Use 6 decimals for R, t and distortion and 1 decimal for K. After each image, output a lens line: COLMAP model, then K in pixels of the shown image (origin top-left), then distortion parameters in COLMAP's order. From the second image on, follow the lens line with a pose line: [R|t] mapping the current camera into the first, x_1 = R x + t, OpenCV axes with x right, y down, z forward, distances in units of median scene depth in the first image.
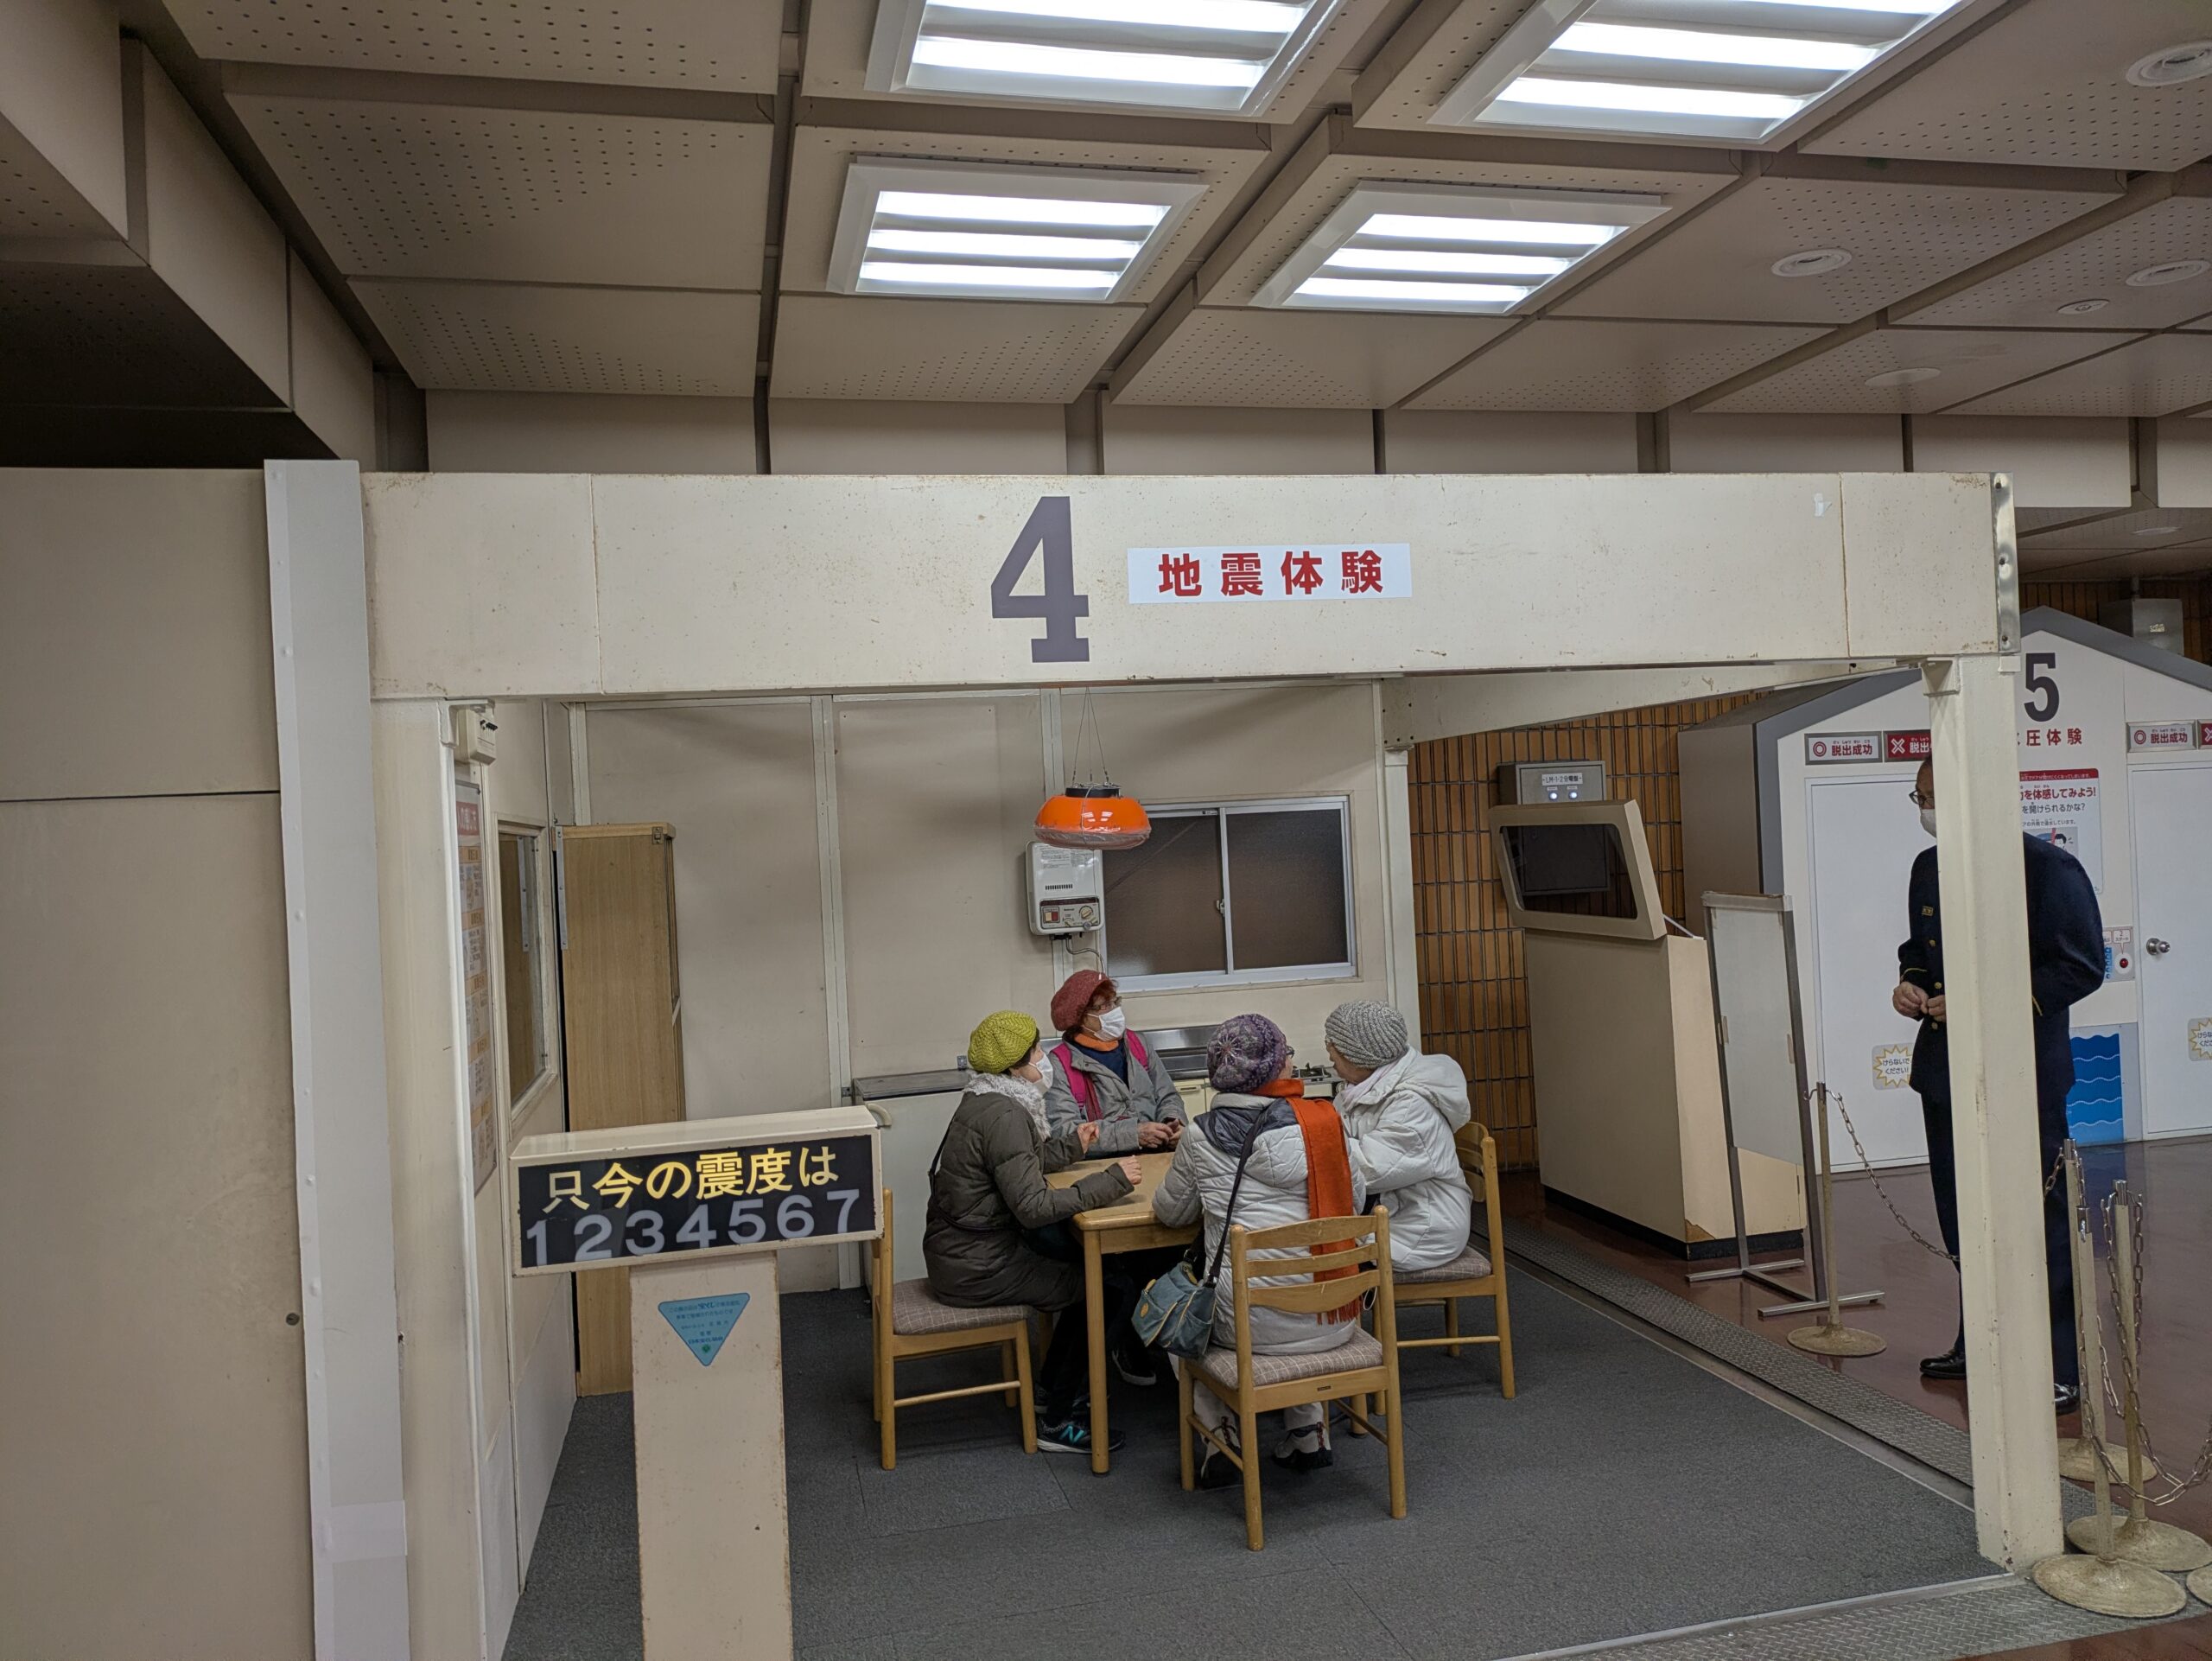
lens RADIAL K [[1664.2, 0, 1105.4], [0, 1664.2, 829.4], [0, 0, 1]] dist [0.062417, 0.002368]
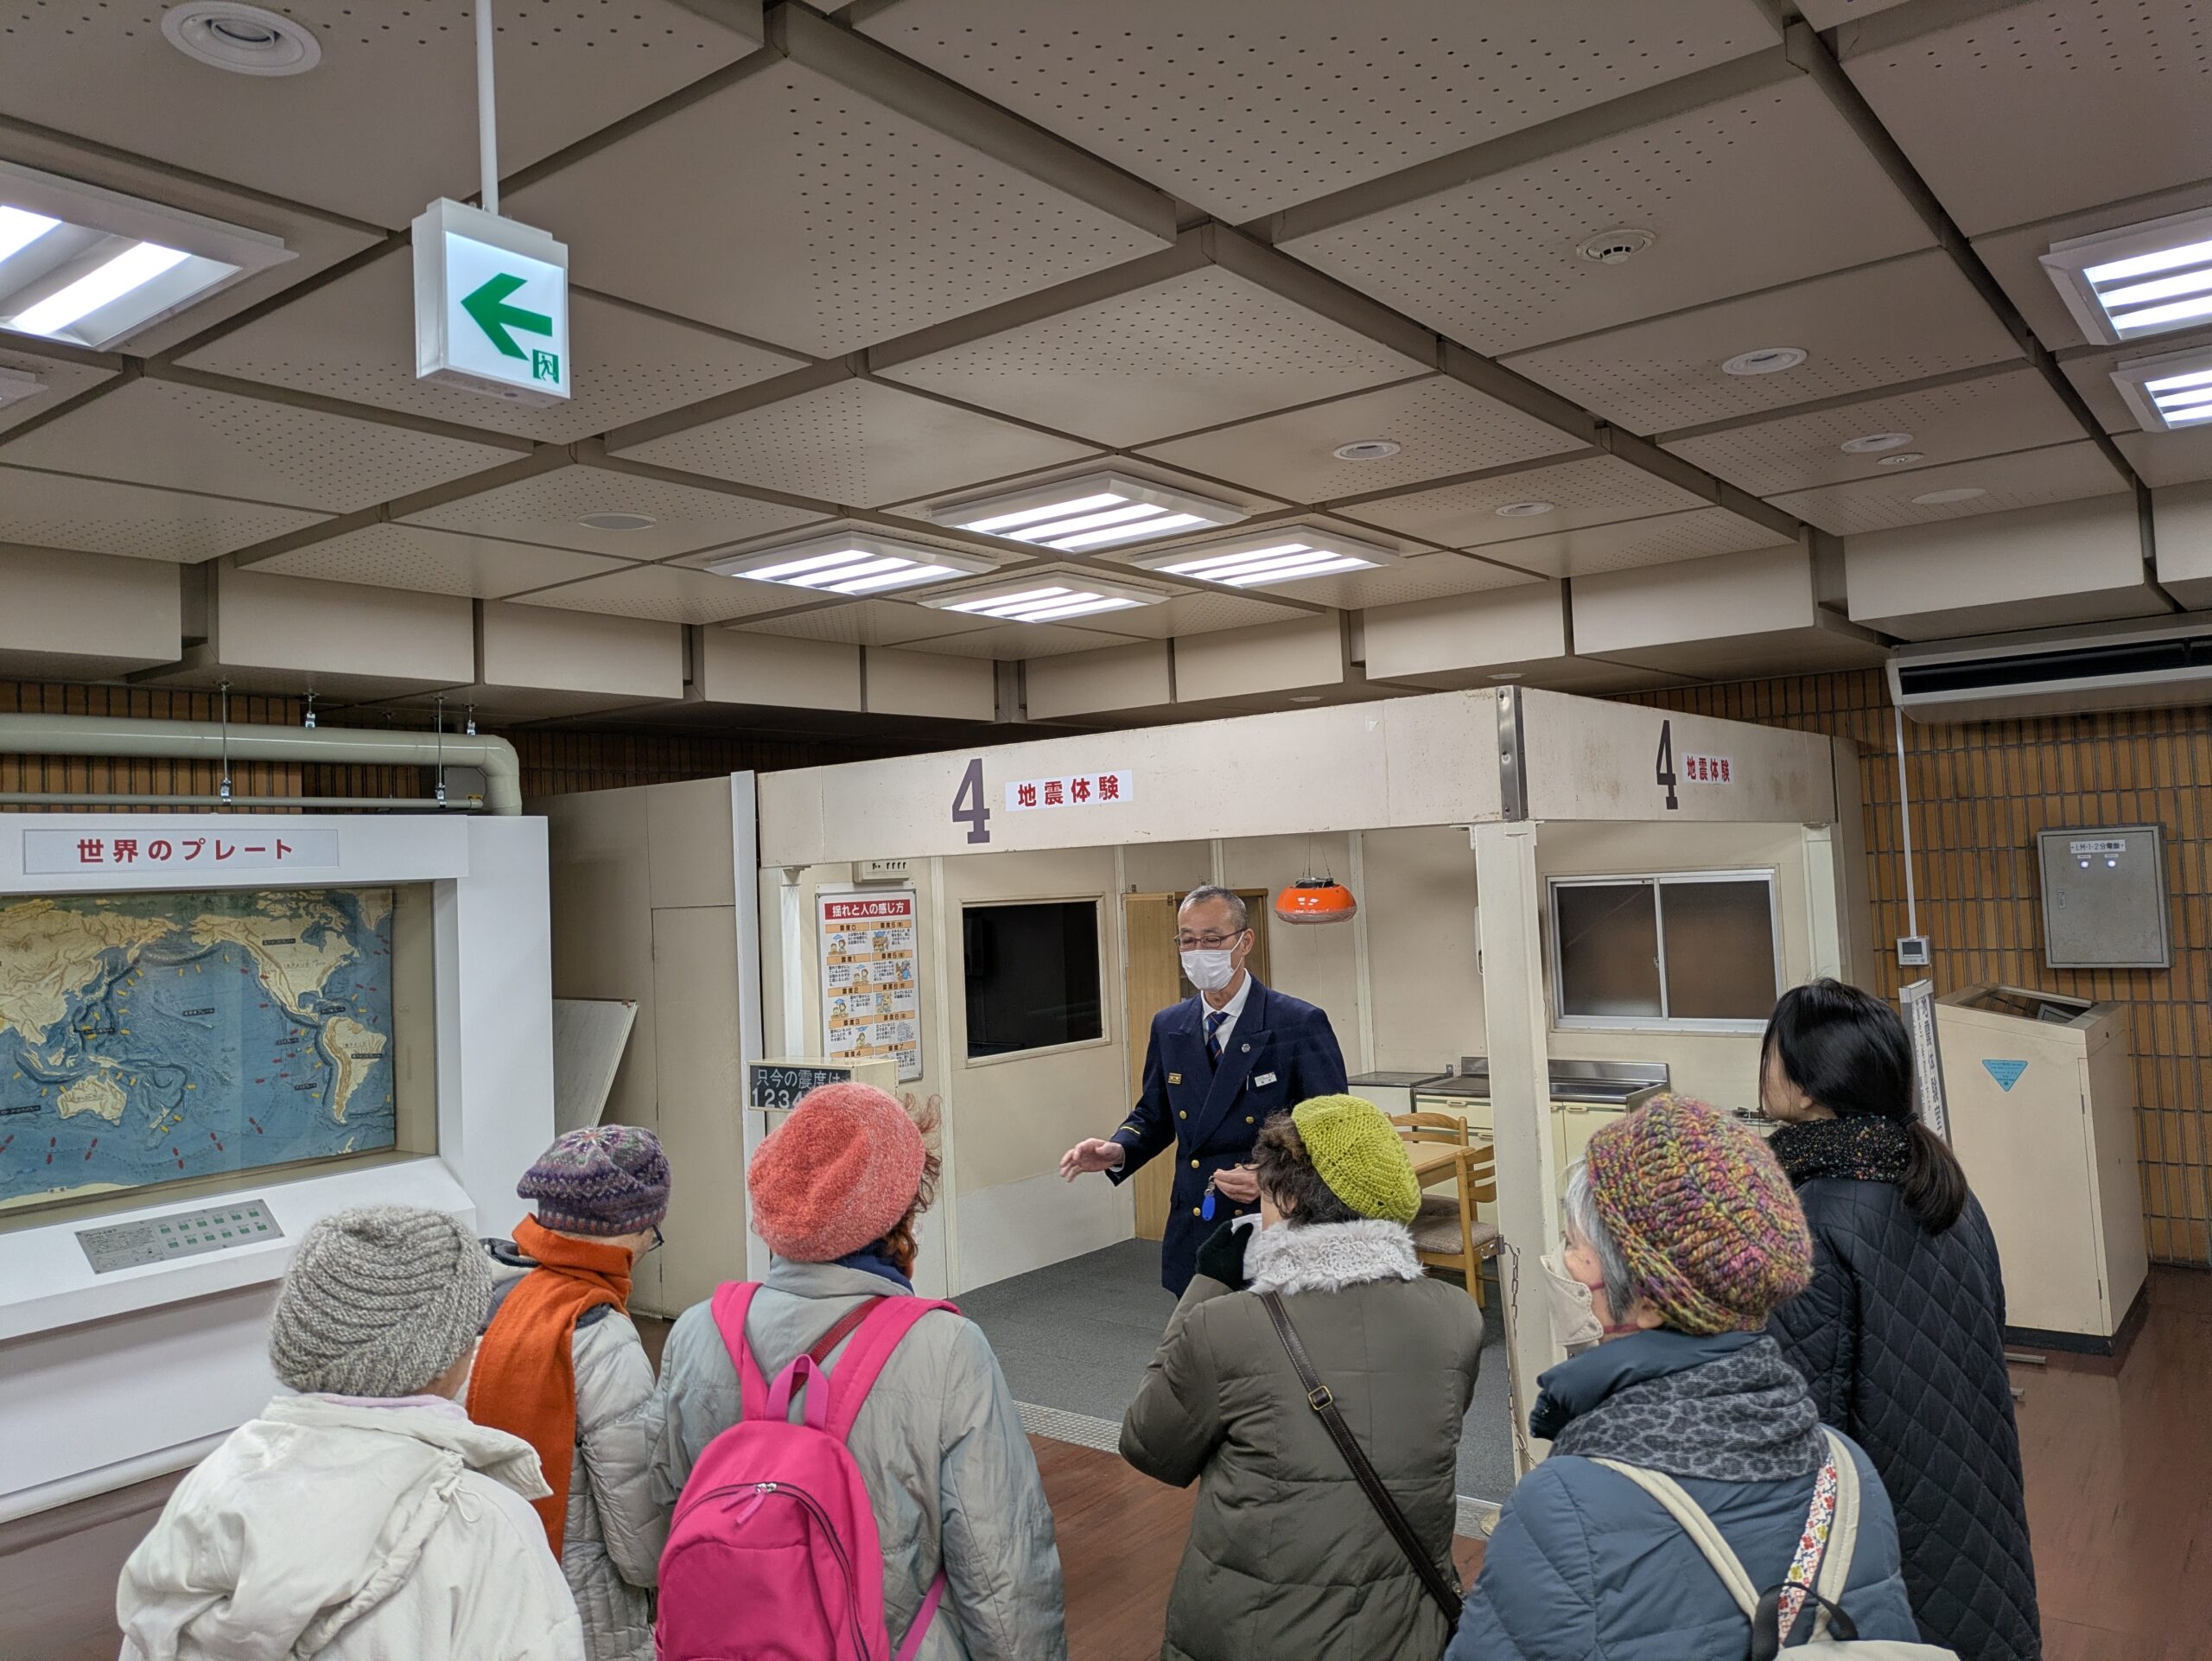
lens RADIAL K [[1664.2, 0, 1106.8], [0, 1664.2, 823.5], [0, 0, 1]] dist [0.062417, 0.002368]
pose [[0.637440, -0.008789, -0.770450, 1.536842], [0.013943, 0.999903, 0.000130, -0.119348], [0.770374, -0.010825, 0.637501, -0.123914]]
